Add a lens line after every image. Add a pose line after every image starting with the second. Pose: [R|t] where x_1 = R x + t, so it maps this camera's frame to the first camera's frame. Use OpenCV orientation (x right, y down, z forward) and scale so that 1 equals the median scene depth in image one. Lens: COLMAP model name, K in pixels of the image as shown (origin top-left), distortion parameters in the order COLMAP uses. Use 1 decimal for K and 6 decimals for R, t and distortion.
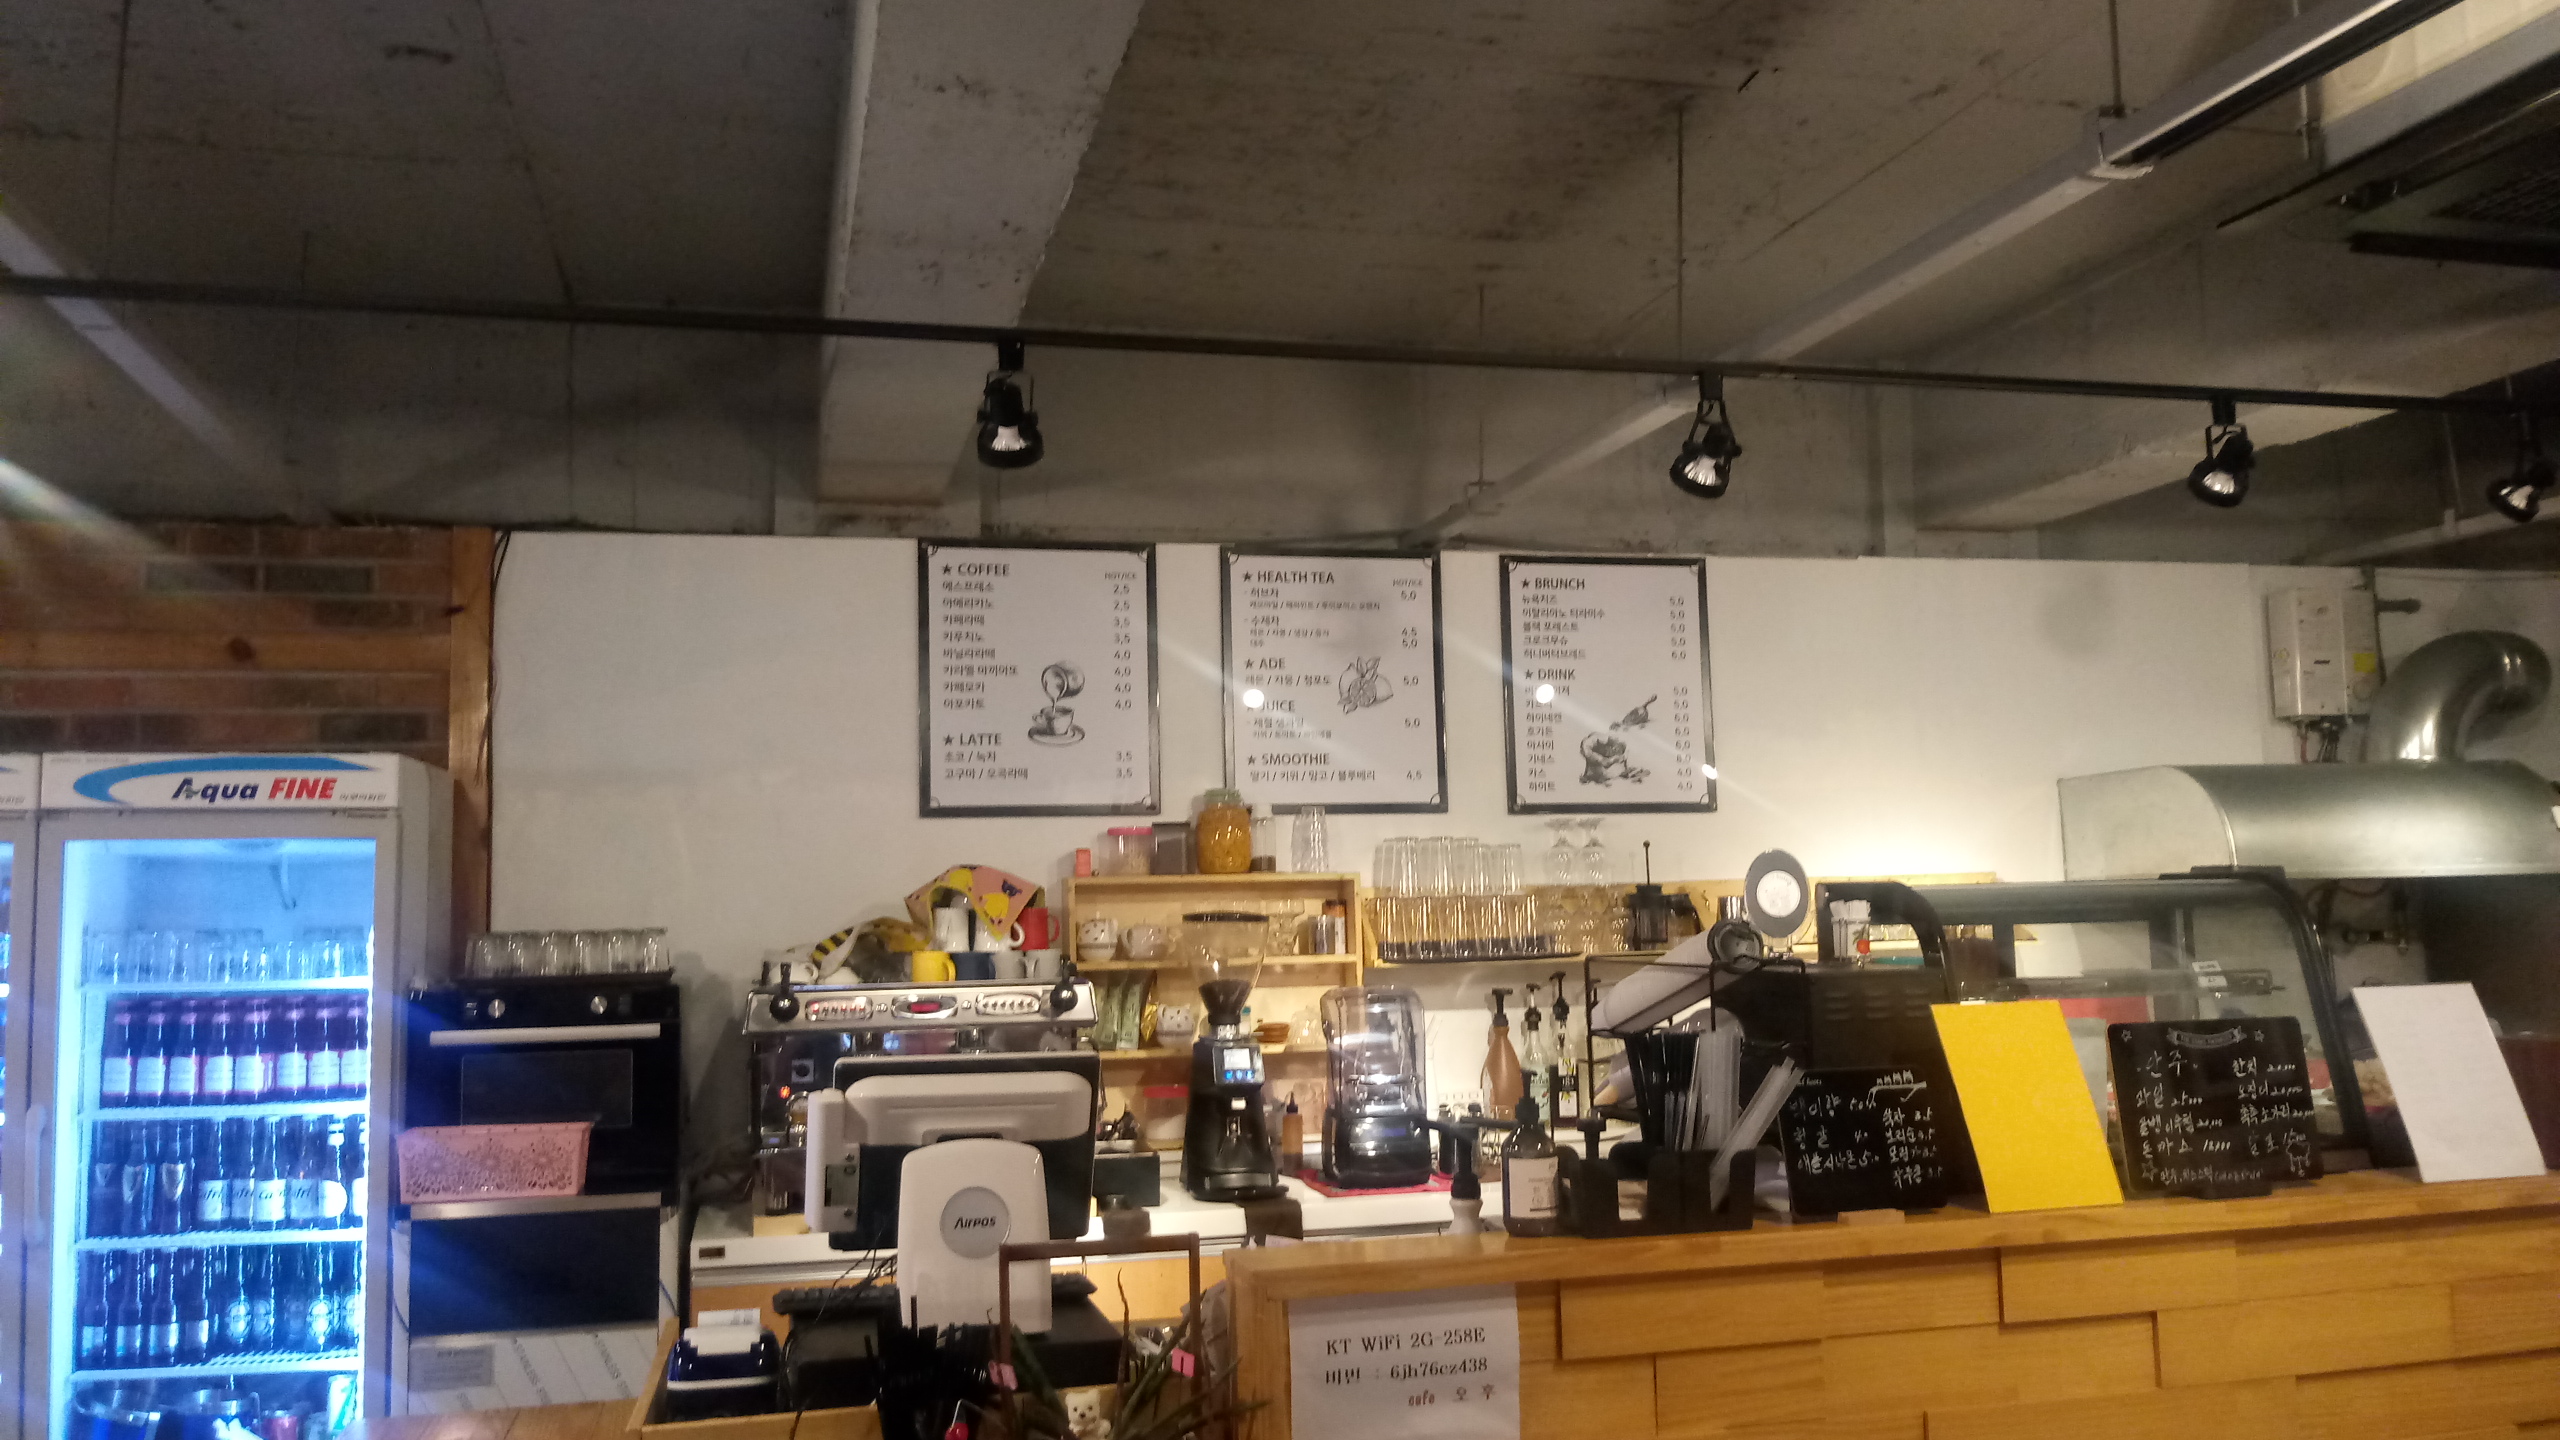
lens RADIAL K [[2050.7, 0, 1297.2], [0, 2050.7, 720.6], [0, 0, 1]] dist [0.010717, -0.046827]
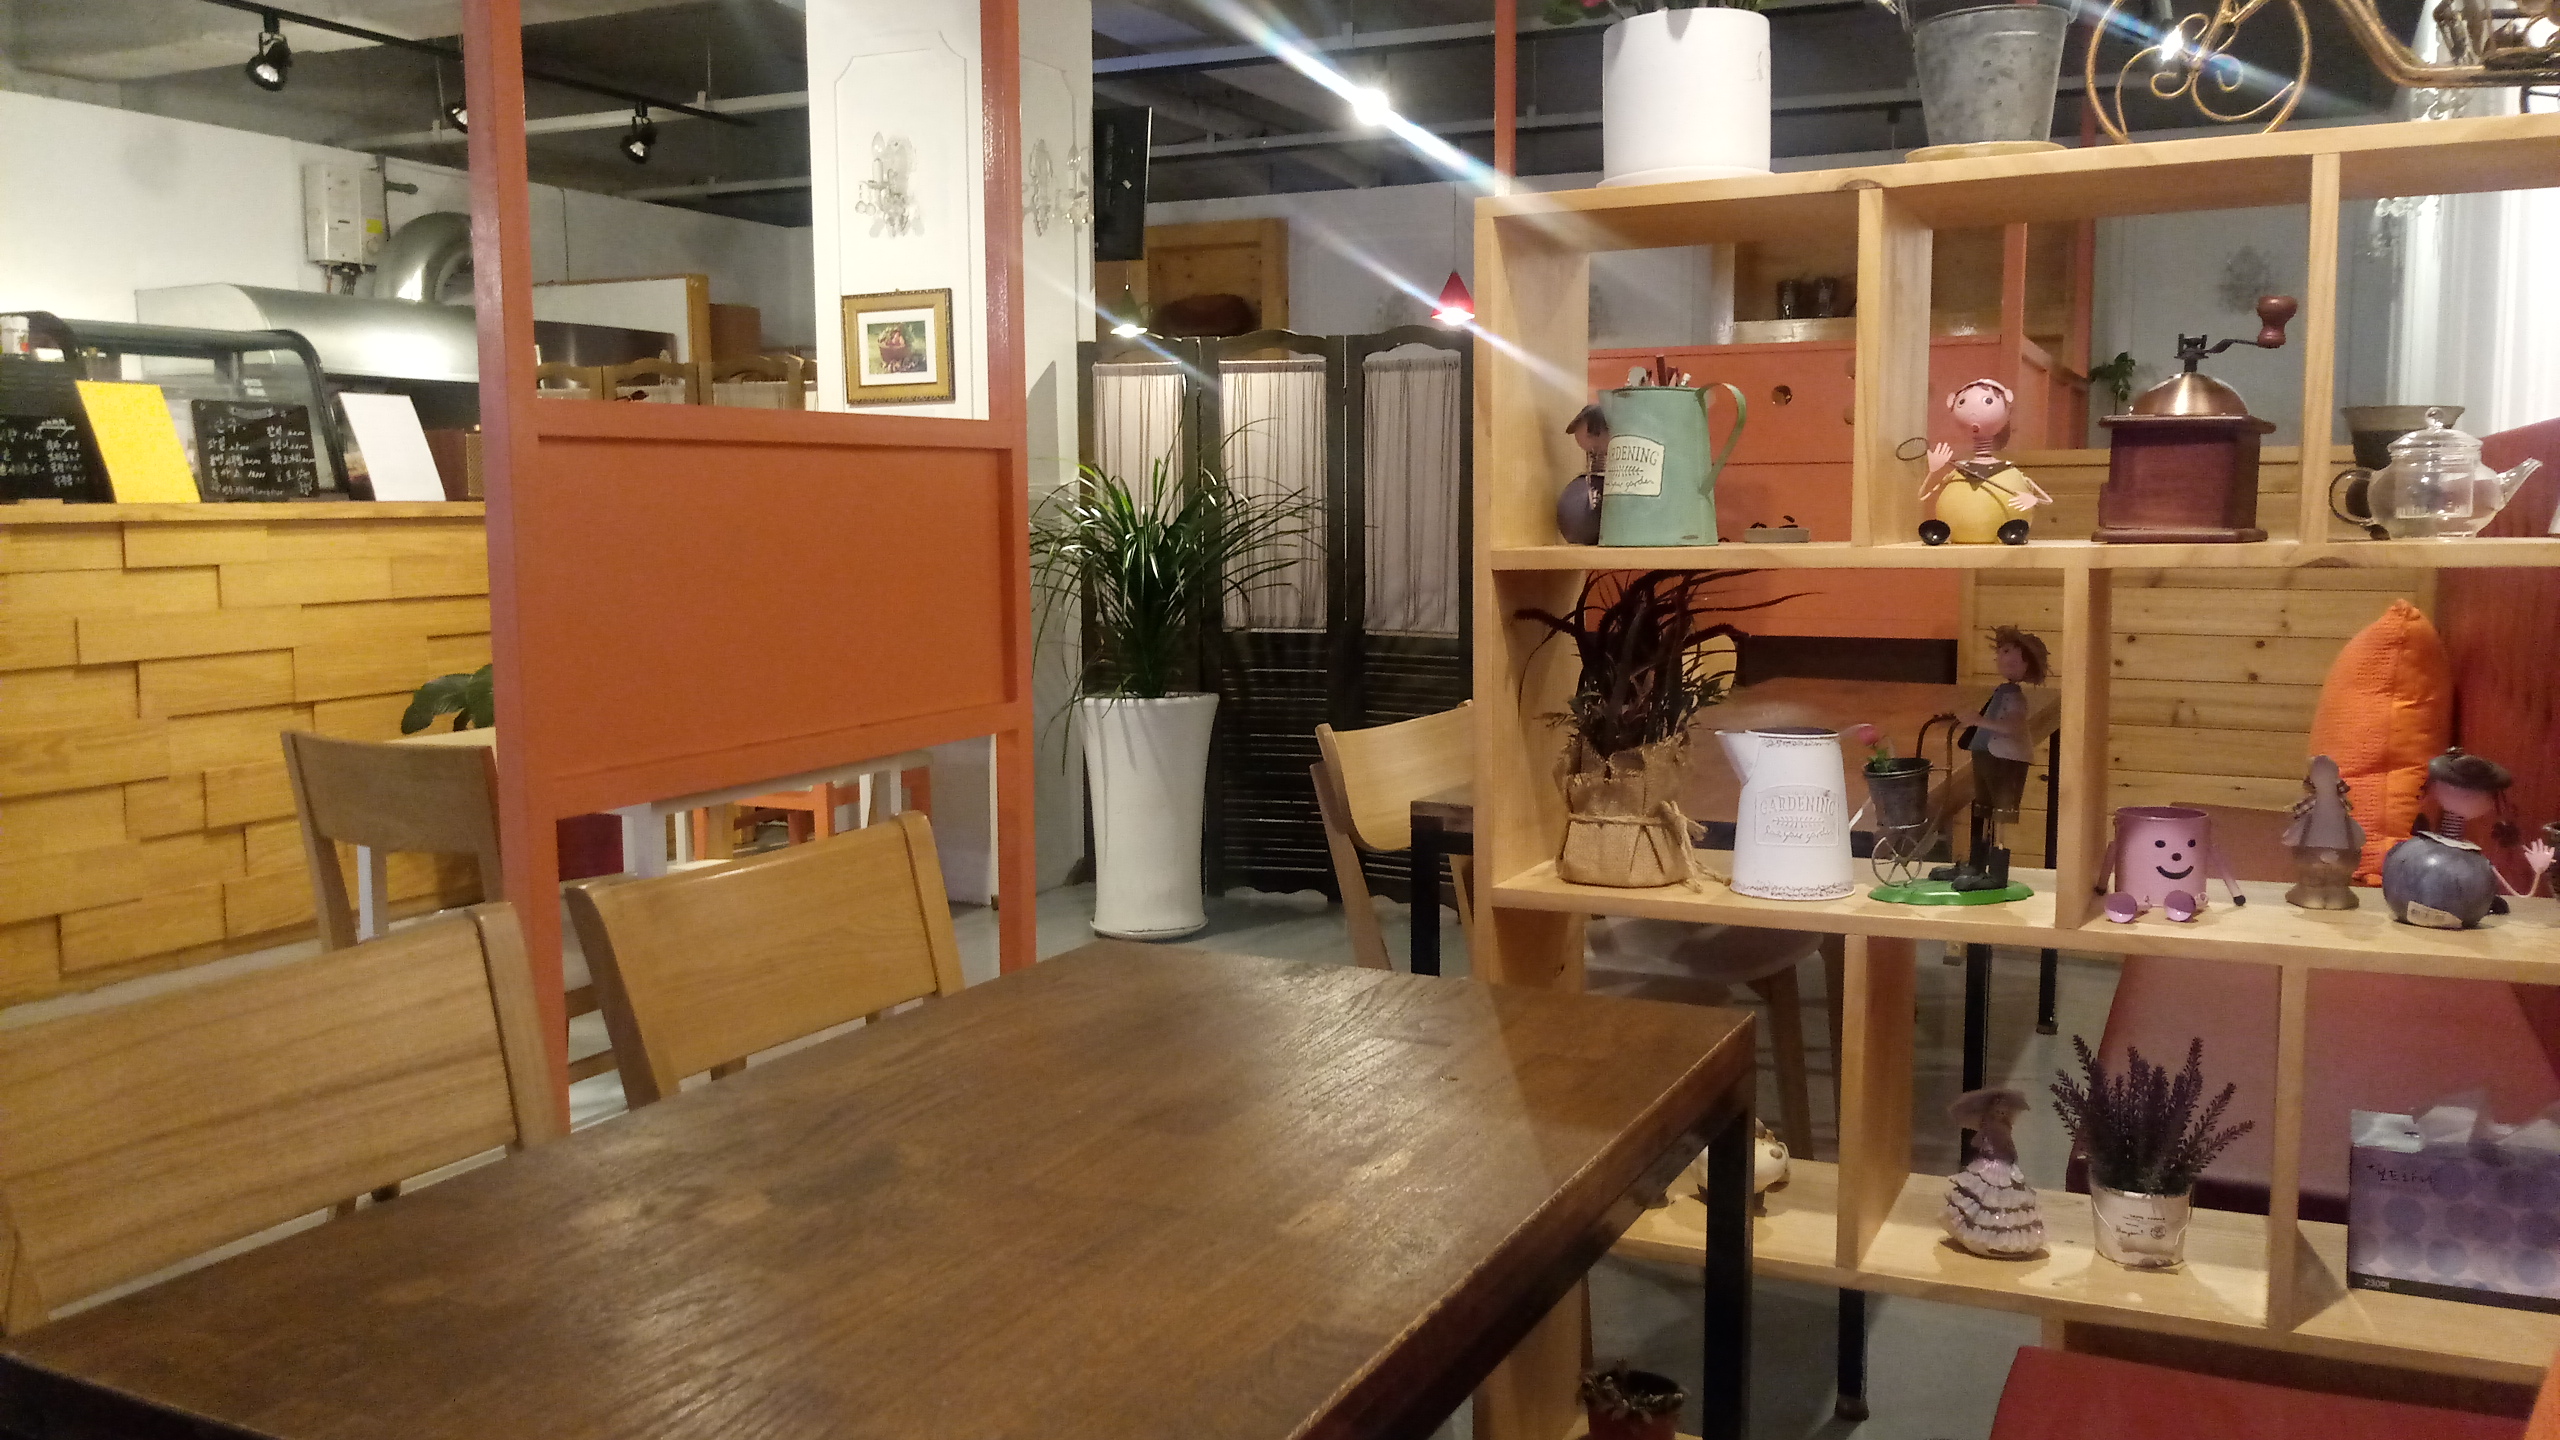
lens RADIAL K [[2050.7, 0, 1287.3], [0, 2050.7, 710.7], [0, 0, 1]] dist [0.010717, -0.046827]
pose [[0.636477, -0.057115, 0.769178, -0.076284], [-0.087733, 0.985421, 0.145769, 0.018001], [-0.766290, -0.160261, 0.622187, -0.173920]]
